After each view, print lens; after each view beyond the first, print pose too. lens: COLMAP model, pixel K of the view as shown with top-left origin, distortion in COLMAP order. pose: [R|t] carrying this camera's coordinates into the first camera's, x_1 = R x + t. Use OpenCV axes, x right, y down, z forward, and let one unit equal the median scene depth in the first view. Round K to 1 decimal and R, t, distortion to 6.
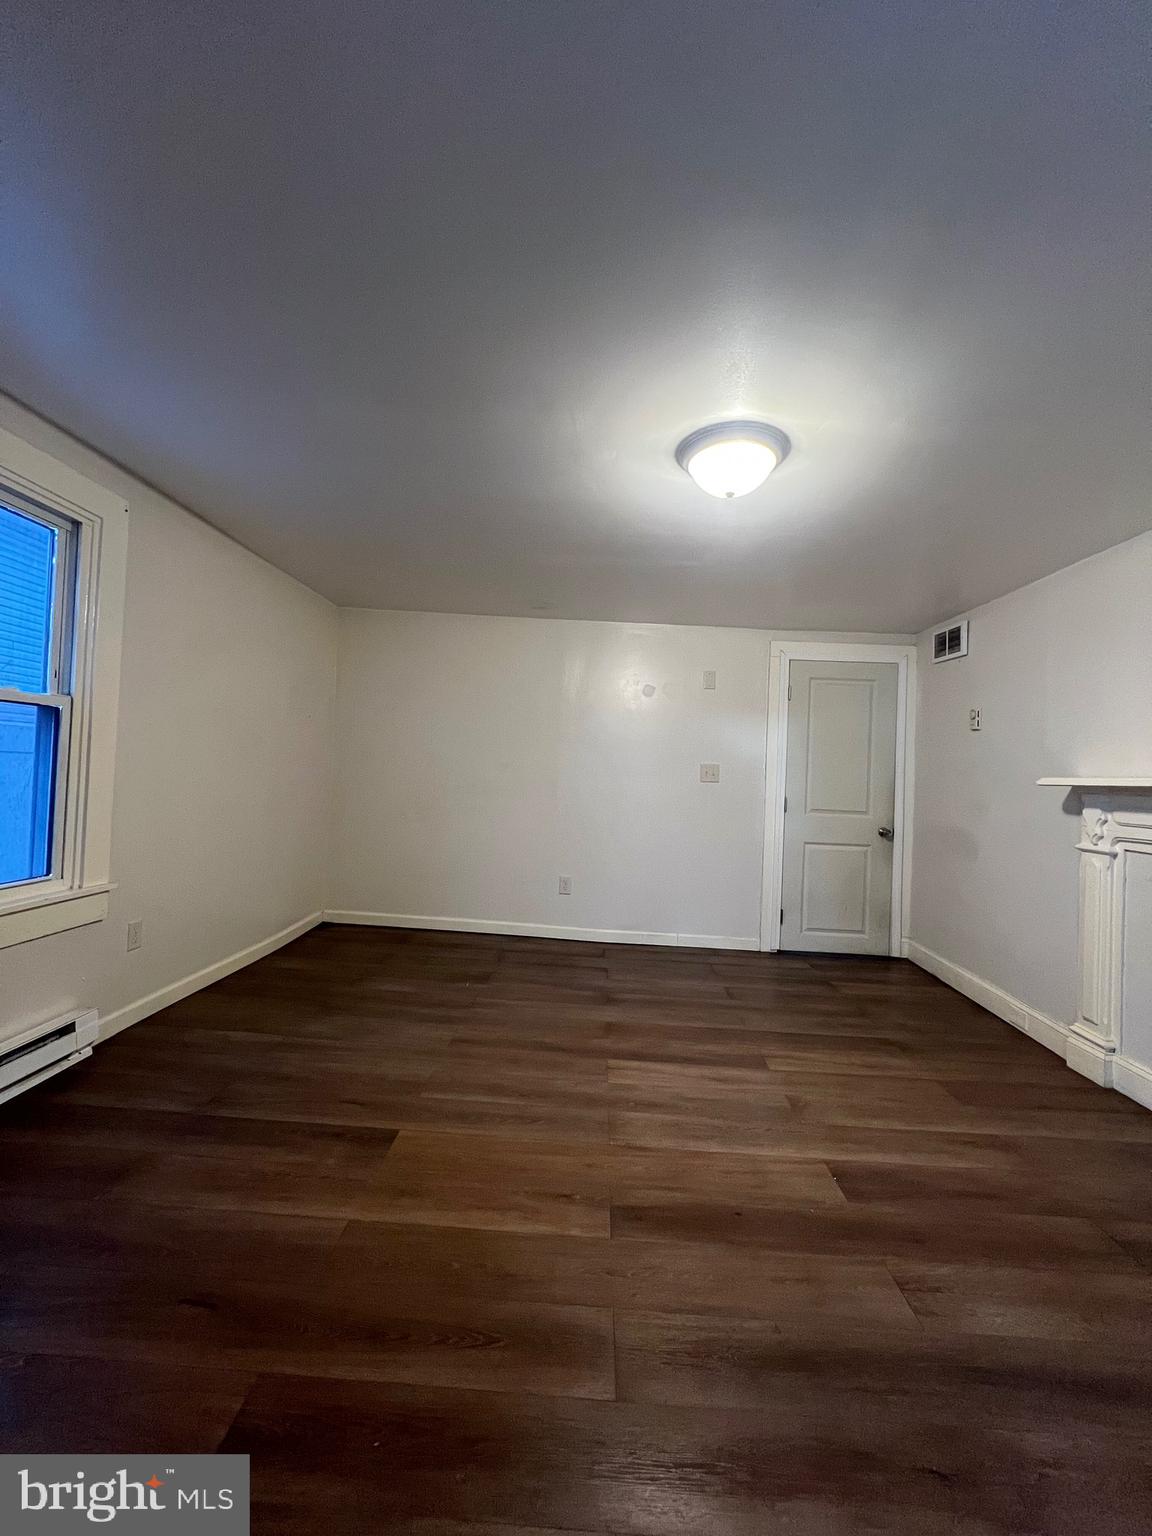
lens RADIAL K [[617.5, 0, 580.4], [0, 617.5, 765.0], [0, 0, 1]] dist [-0.002539, 0.000523]
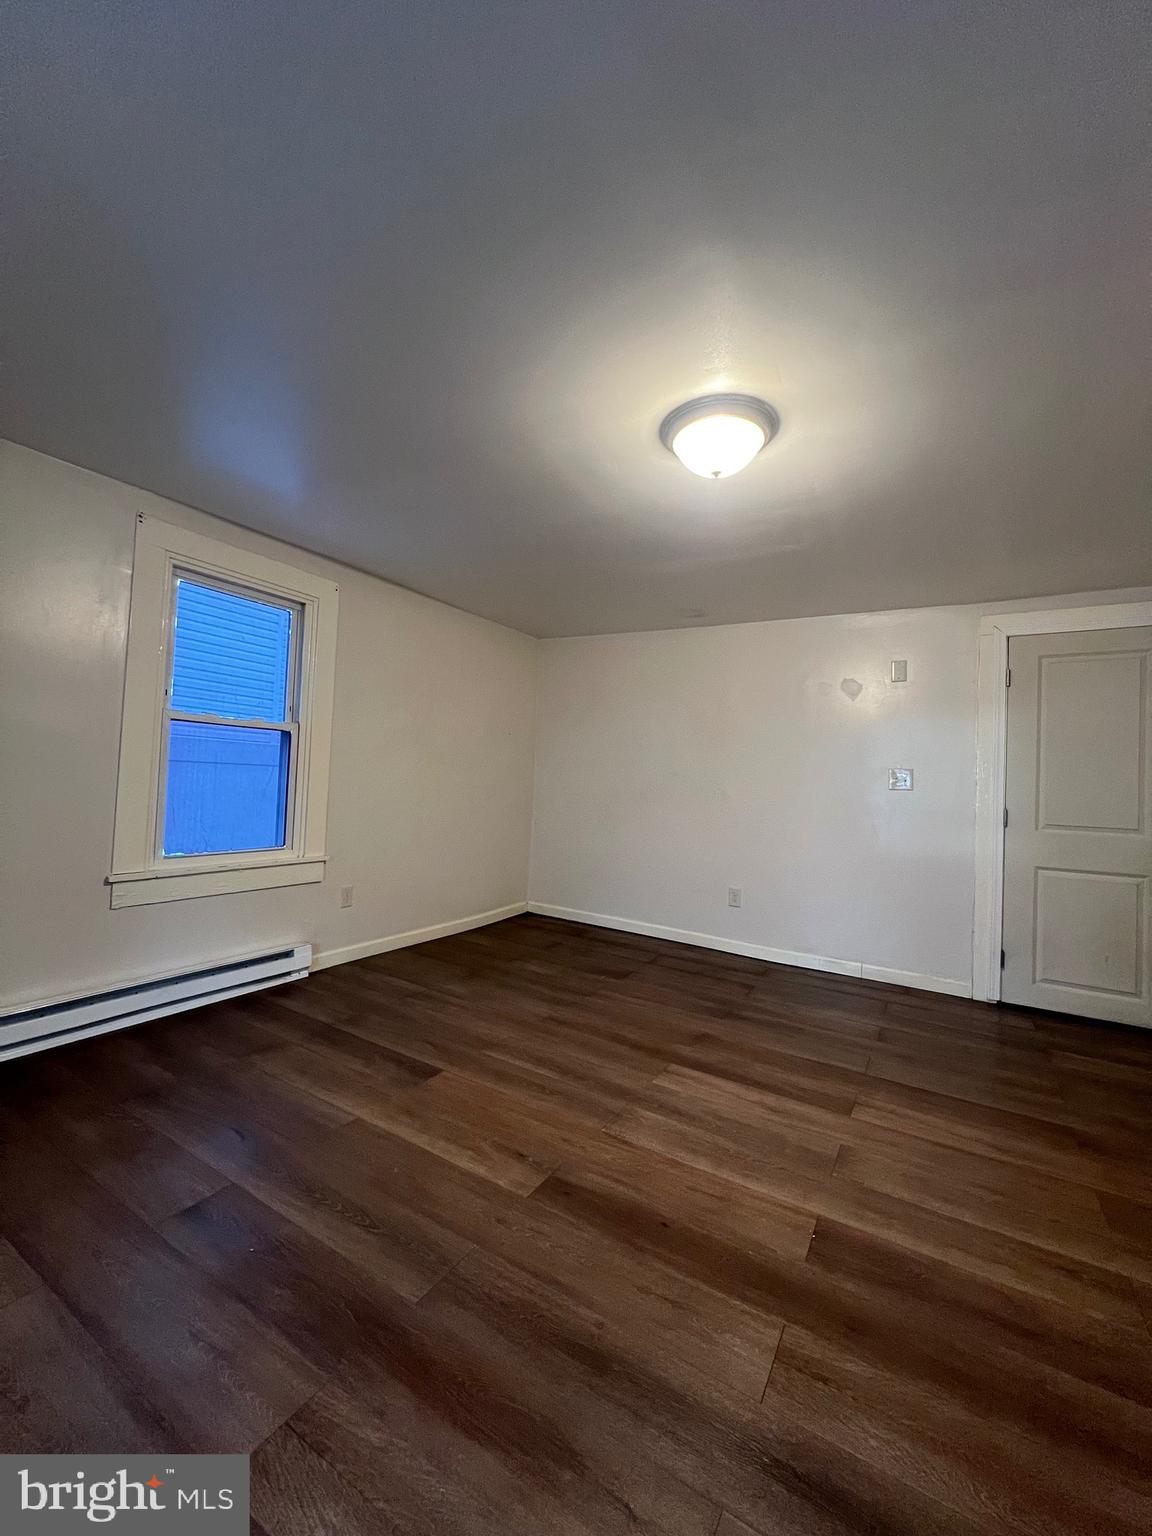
lens RADIAL K [[617.5, 0, 579.7], [0, 617.5, 765.9], [0, 0, 1]] dist [-0.002539, 0.000523]
pose [[0.869596, -0.021447, -0.493298, 0.444841], [0.004527, 0.999361, -0.035468, 0.041619], [0.493743, 0.028610, 0.869137, 0.067272]]
